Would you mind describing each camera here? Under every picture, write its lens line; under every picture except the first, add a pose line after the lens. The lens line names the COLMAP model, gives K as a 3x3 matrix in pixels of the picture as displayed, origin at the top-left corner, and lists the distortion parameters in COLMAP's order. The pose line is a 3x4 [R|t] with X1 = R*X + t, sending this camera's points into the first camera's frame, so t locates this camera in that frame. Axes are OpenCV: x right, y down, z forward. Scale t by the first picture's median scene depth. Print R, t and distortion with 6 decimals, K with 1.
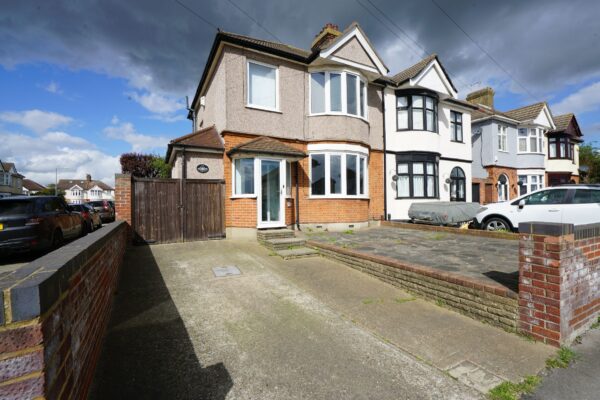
lens RADIAL K [[269.0, 0, 300.5], [0, 269.0, 199.6], [0, 0, 1]] dist [-0.001433, -0.000010]
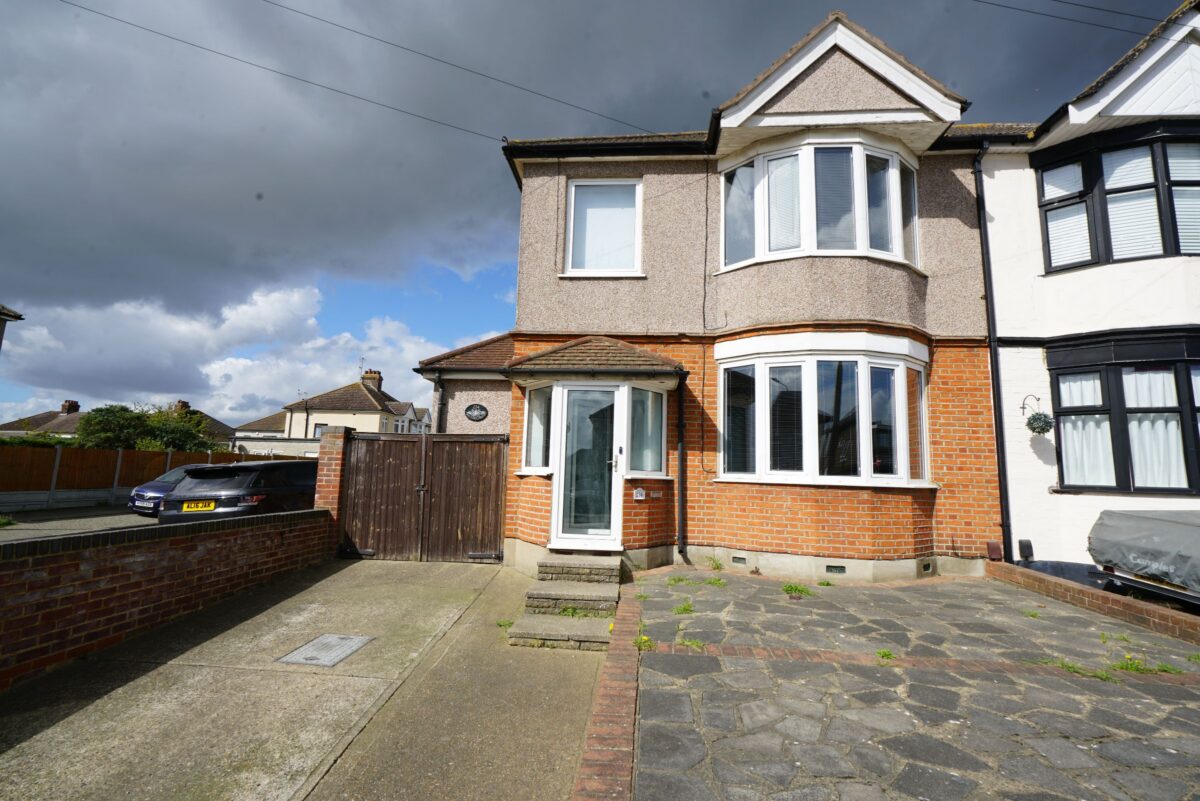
lens RADIAL K [[537.9, 0, 602.9], [0, 537.9, 400.5], [0, 0, 1]] dist [-0.001433, -0.000010]
pose [[0.838514, -0.038634, -0.543509, 0.320896], [-0.028236, 0.993062, -0.114151, -0.026112], [0.544148, 0.111063, 0.831605, 0.259111]]
